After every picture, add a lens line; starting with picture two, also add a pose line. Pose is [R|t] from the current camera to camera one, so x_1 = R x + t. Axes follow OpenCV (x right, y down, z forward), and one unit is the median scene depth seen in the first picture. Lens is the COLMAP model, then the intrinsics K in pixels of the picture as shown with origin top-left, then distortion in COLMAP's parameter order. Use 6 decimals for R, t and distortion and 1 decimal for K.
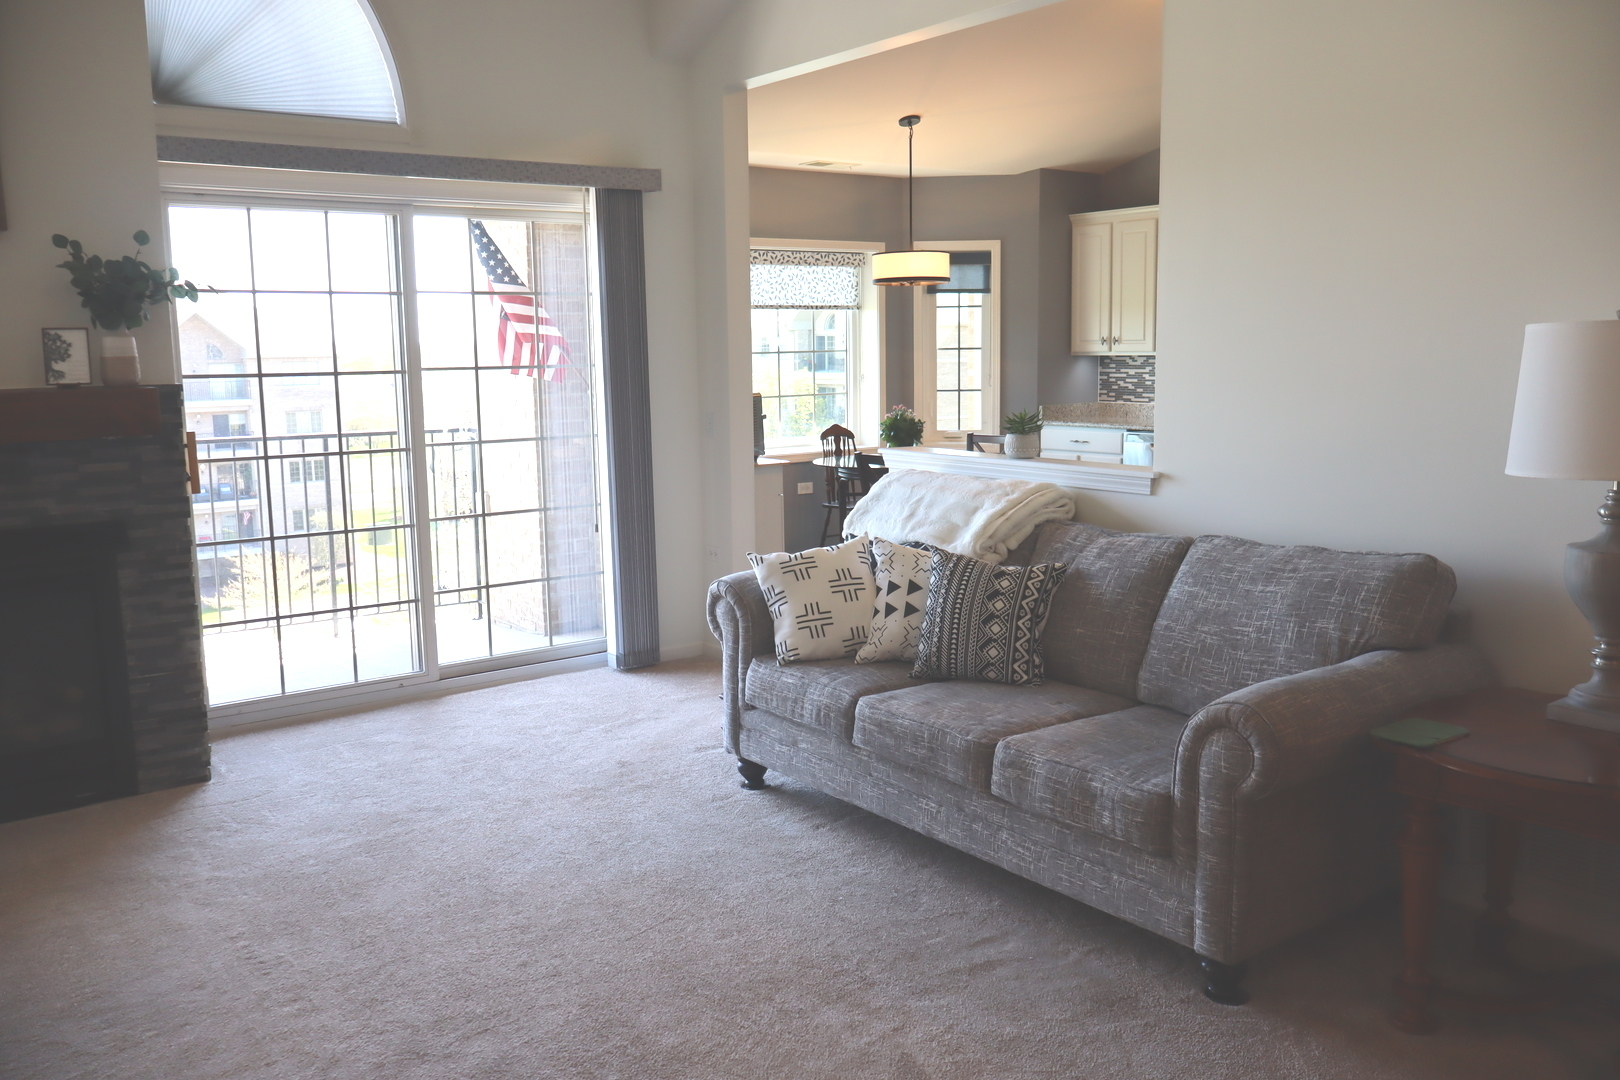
lens RADIAL K [[1334.8, 0, 791.1], [0, 1334.8, 536.9], [0, 0, 1]] dist [-0.013606, 0.014731]
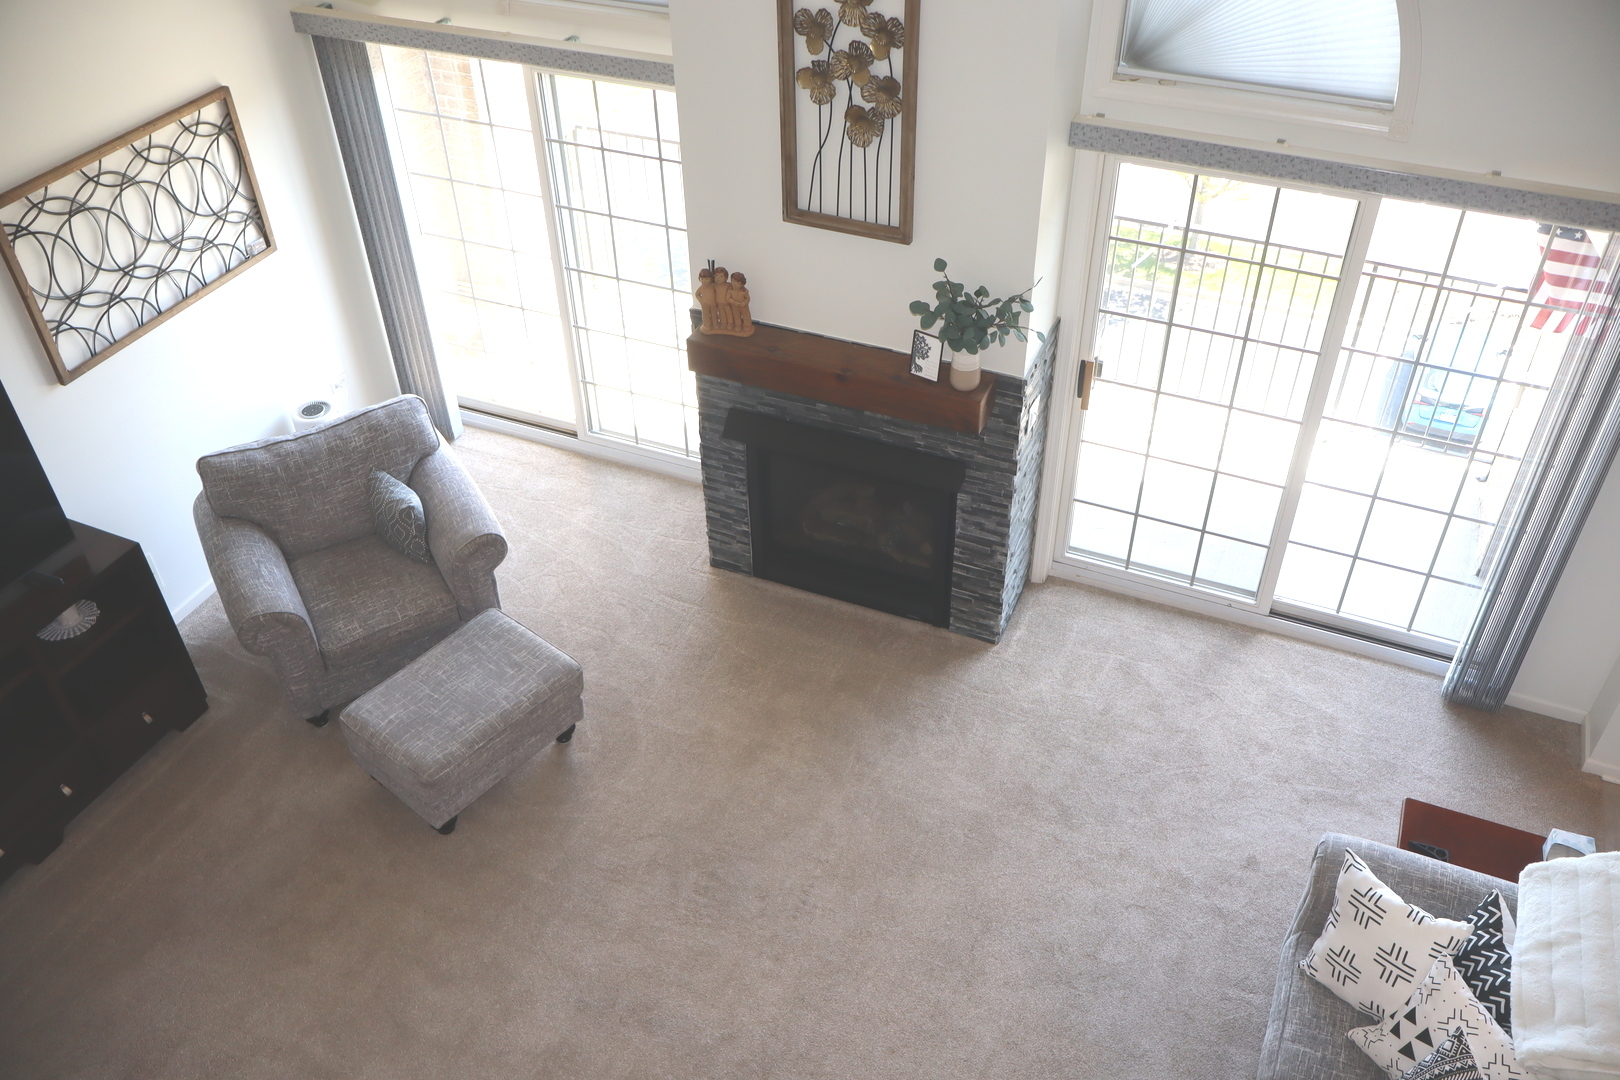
lens RADIAL K [[1334.8, 0, 814.3], [0, 1334.8, 531.2], [0, 0, 1]] dist [-0.013606, 0.014731]
pose [[0.504985, 0.551203, -0.664203, 0.225822], [-0.119966, 0.806883, 0.578401, -0.542521], [0.854751, -0.212402, 0.473589, 0.246417]]
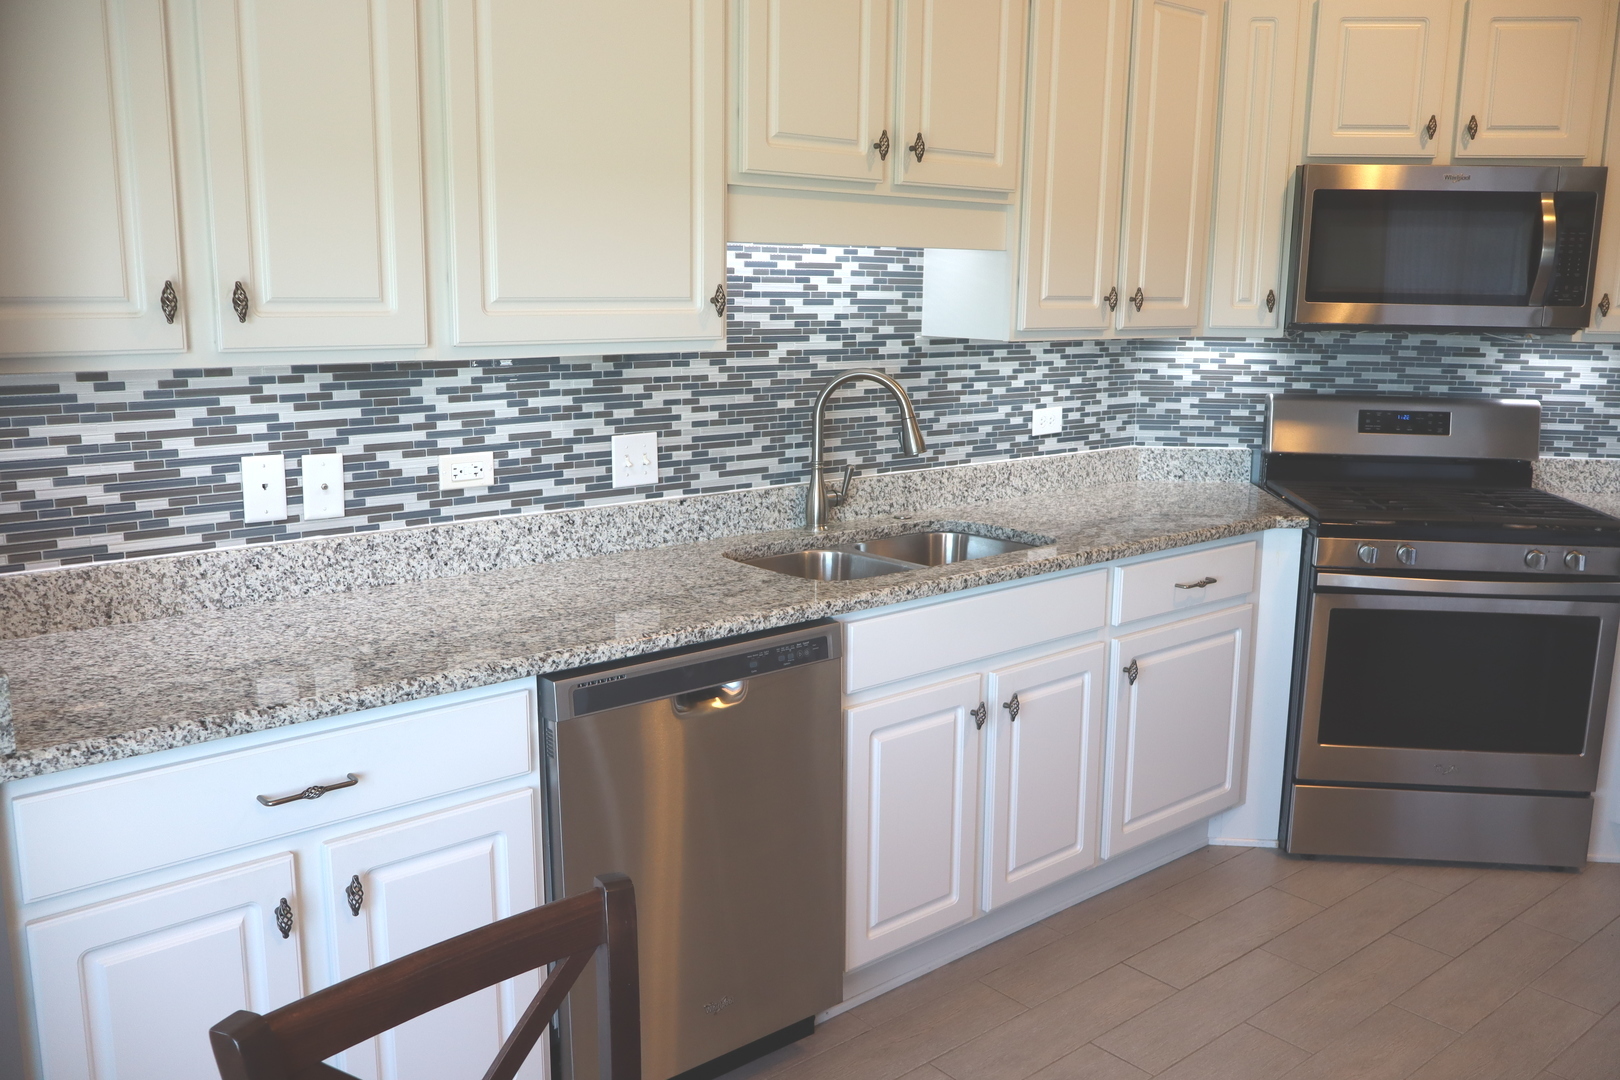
lens RADIAL K [[1334.8, 0, 820.7], [0, 1334.8, 536.5], [0, 0, 1]] dist [-0.013606, 0.014731]
pose [[-0.084580, -0.171015, 0.981631, 0.020132], [0.134668, 0.974161, 0.181317, -0.232330], [-0.987274, 0.147530, -0.059365, 1.574571]]
